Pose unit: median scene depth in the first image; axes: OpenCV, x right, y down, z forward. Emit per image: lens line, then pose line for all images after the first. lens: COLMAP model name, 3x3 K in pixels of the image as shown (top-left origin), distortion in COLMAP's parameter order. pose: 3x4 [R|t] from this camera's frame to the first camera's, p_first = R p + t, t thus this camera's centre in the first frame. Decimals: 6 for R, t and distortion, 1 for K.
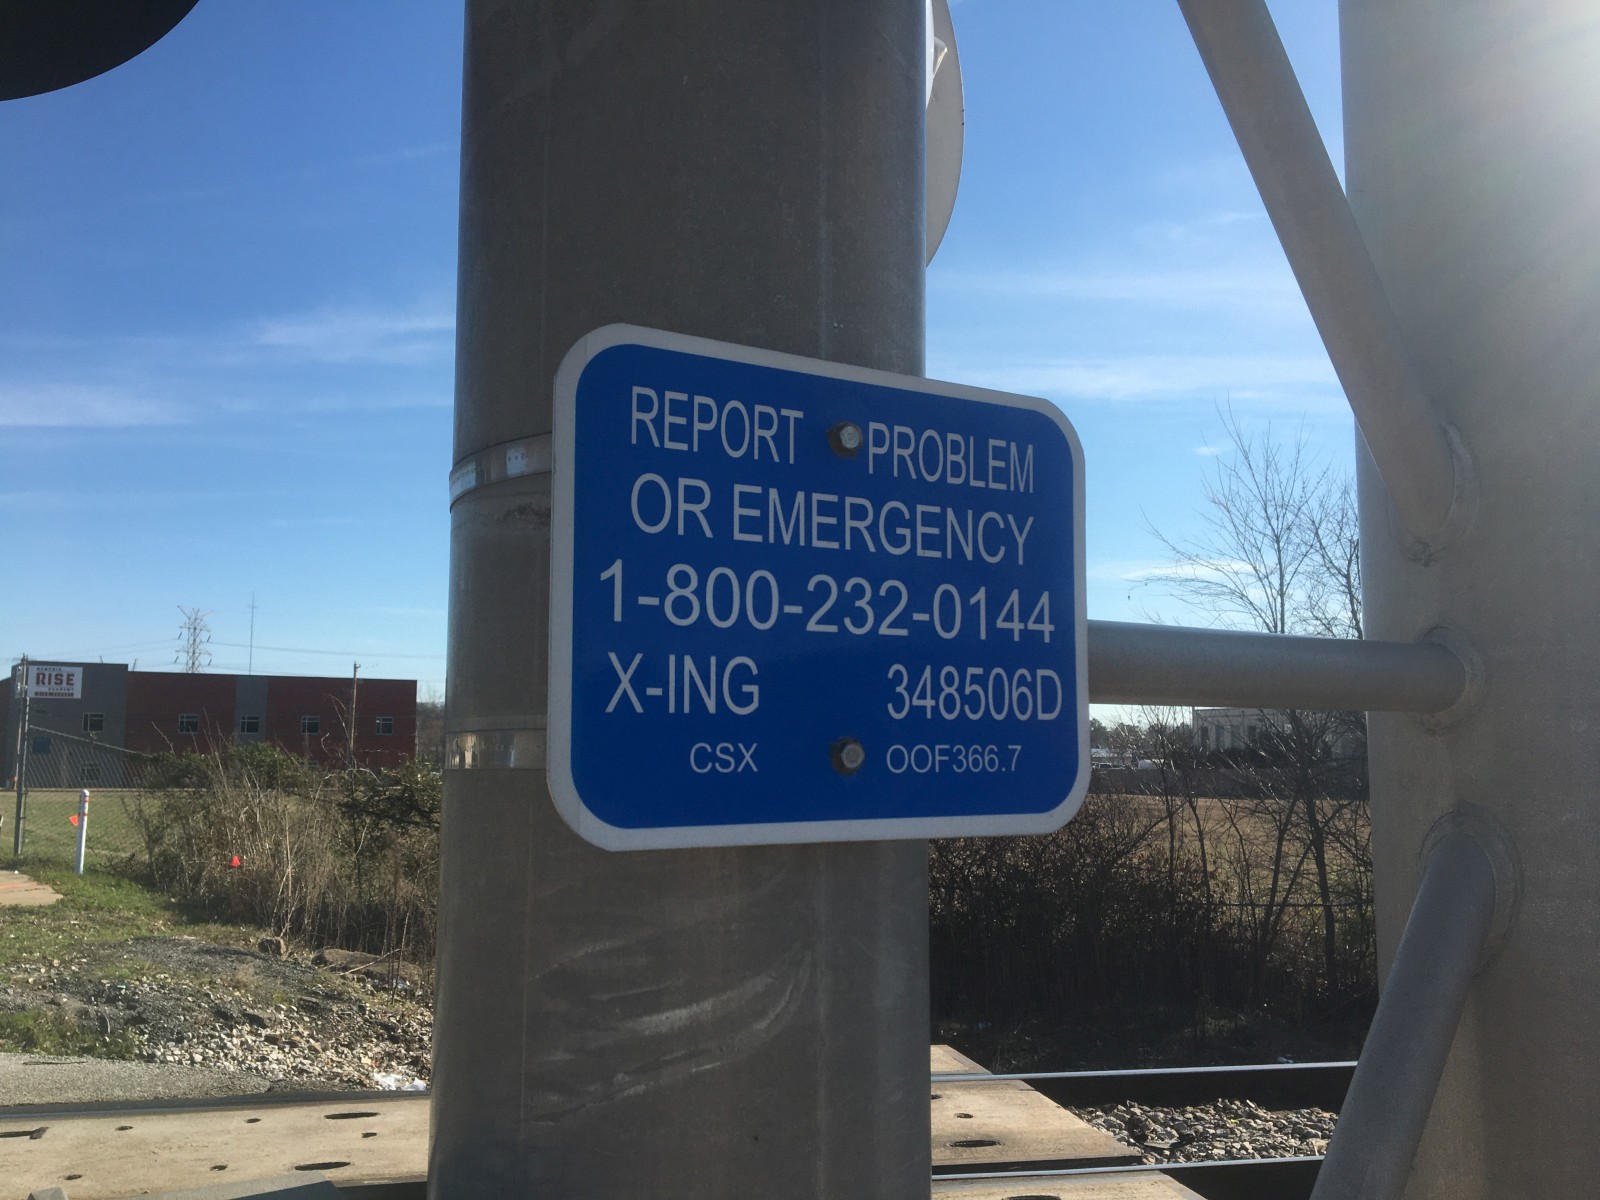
lens RADIAL K [[1358.1, 0, 790.8], [0, 1358.1, 592.6], [0, 0, 1]] dist [0.085638, -0.118860]
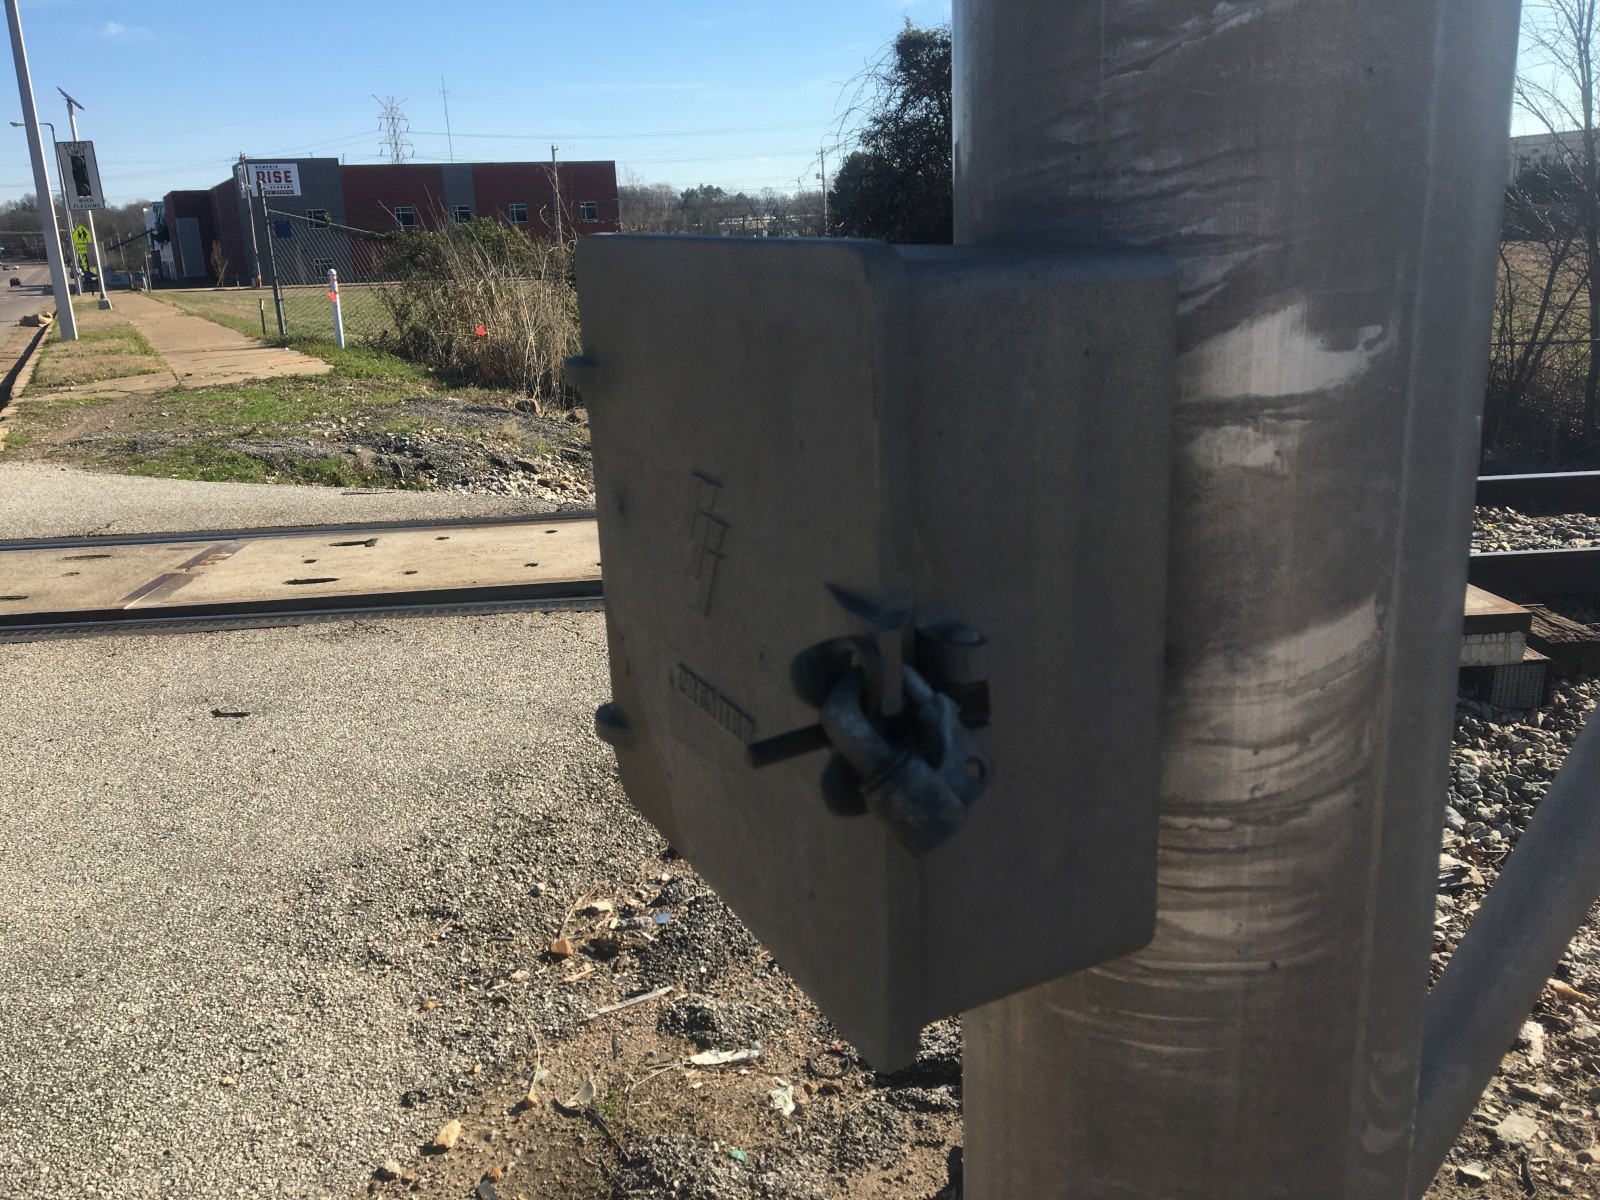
lens RADIAL K [[1362.6, 0, 791.7], [0, 1362.6, 601.8], [0, 0, 1]] dist [0.071611, -0.099278]
pose [[0.988221, -0.007417, -0.152852, -0.021397], [0.064147, 0.926917, 0.369744, 0.028675], [0.138938, -0.375193, 0.916475, -0.002551]]
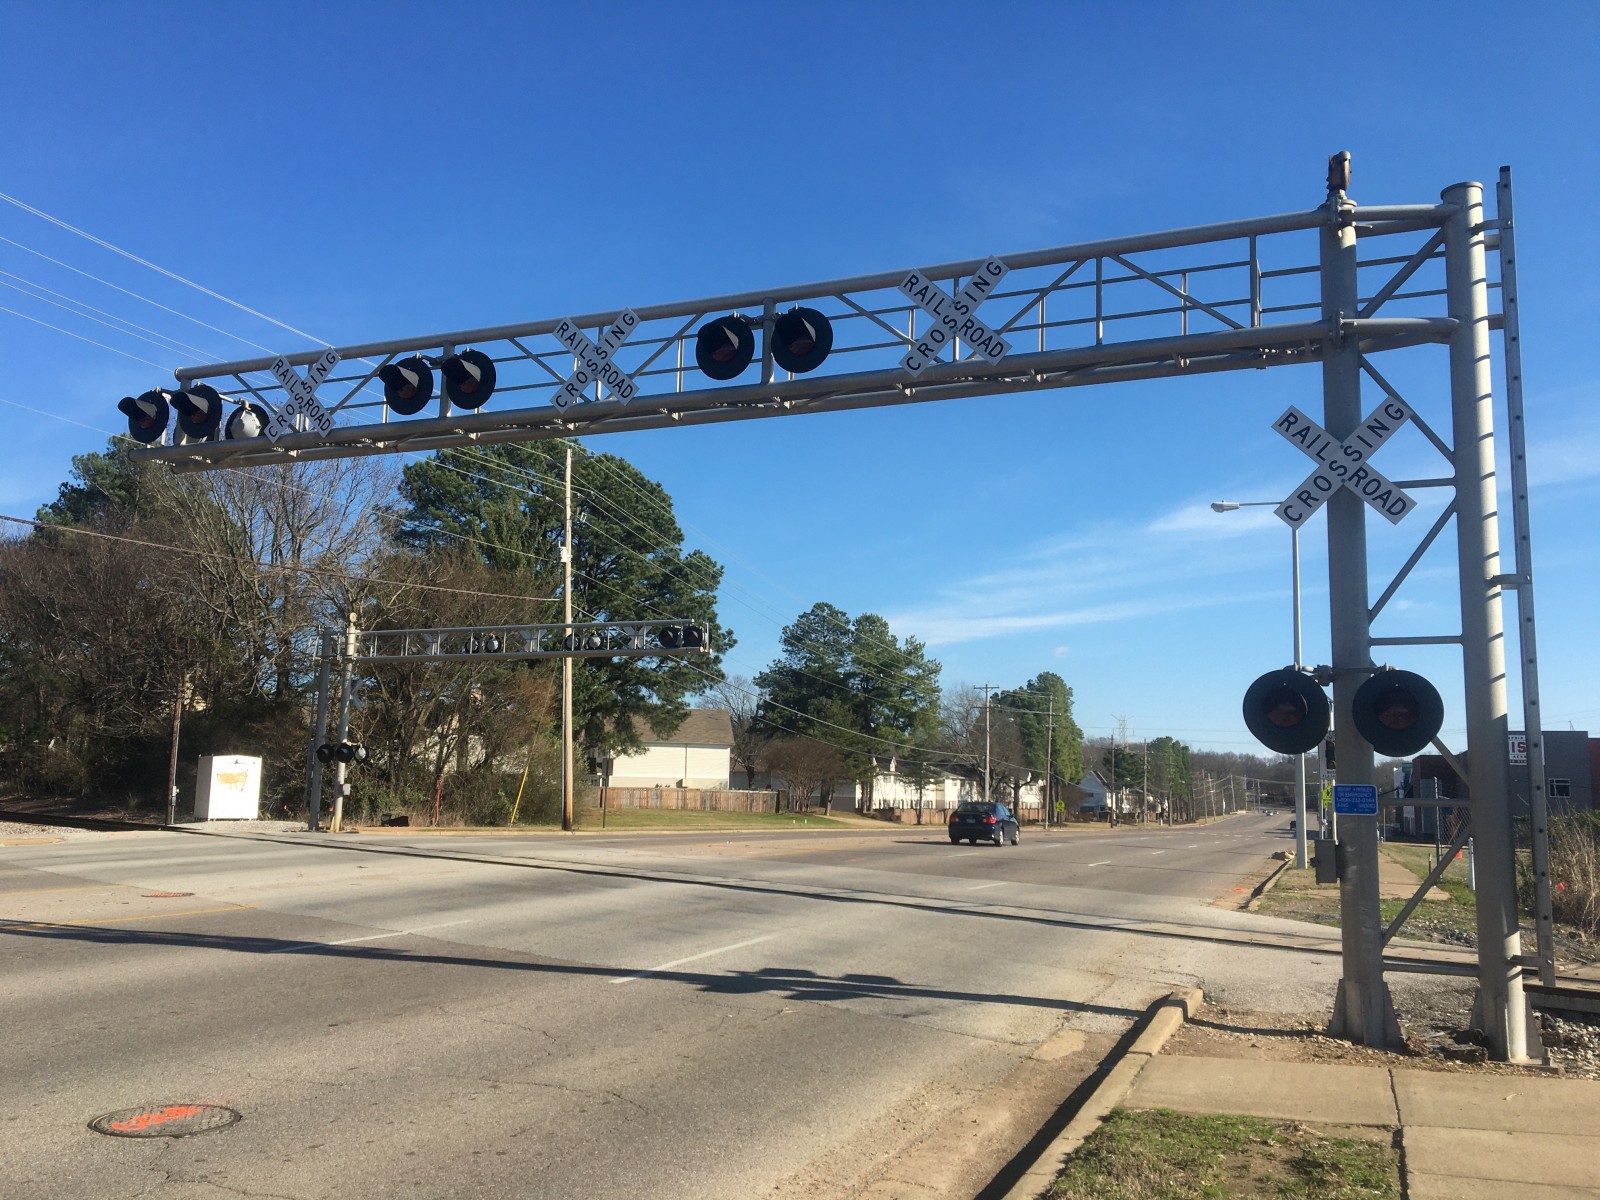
lens RADIAL K [[1362.6, 0, 791.7], [0, 1362.6, 601.8], [0, 0, 1]] dist [0.071611, -0.099278]
pose [[0.555924, -0.103371, -0.824780, 0.799537], [0.071030, 0.994516, -0.076768, -0.123332], [0.828193, -0.015908, 0.560218, -1.083472]]
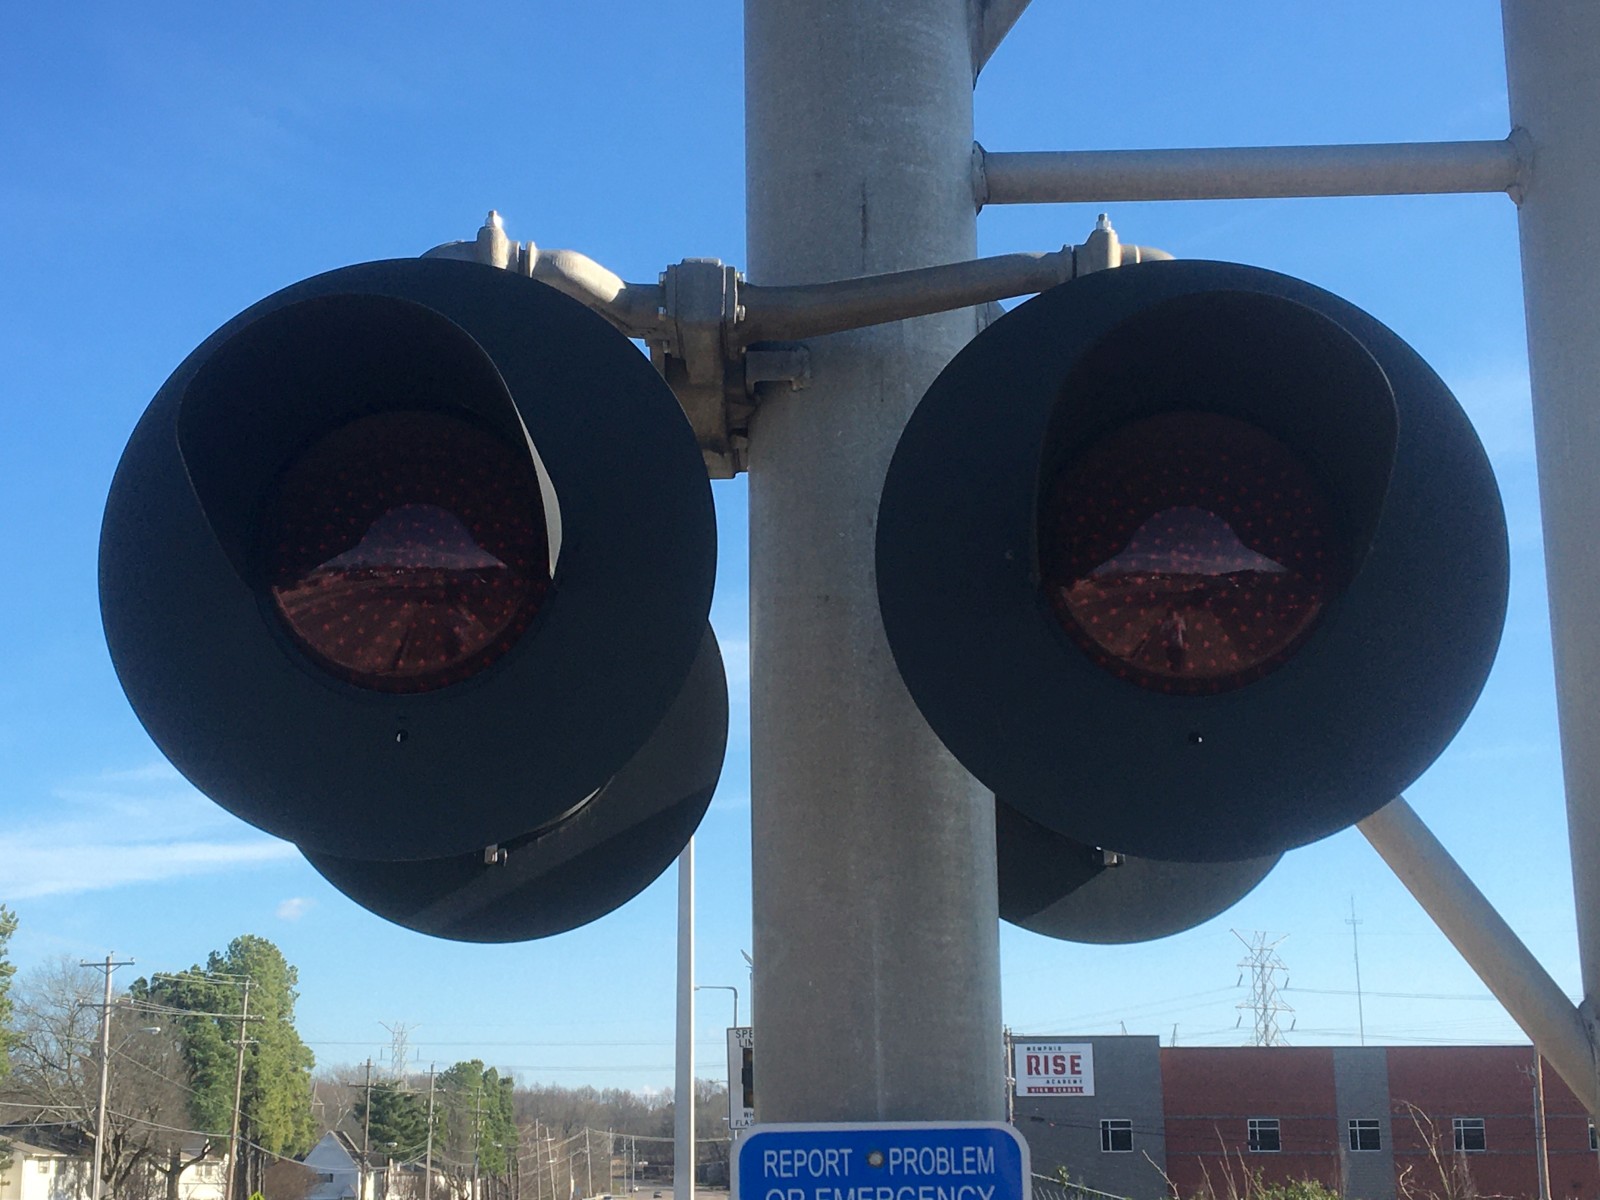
lens RADIAL K [[2503.4, 0, 800.7], [0, 2503.4, 553.6], [0, 0, 1]] dist [0.144139, -0.180057]
pose [[0.829713, -0.143190, -0.539512, 0.187534], [0.073124, 0.986091, -0.149258, -0.039680], [0.553380, 0.084390, 0.828643, -0.205057]]
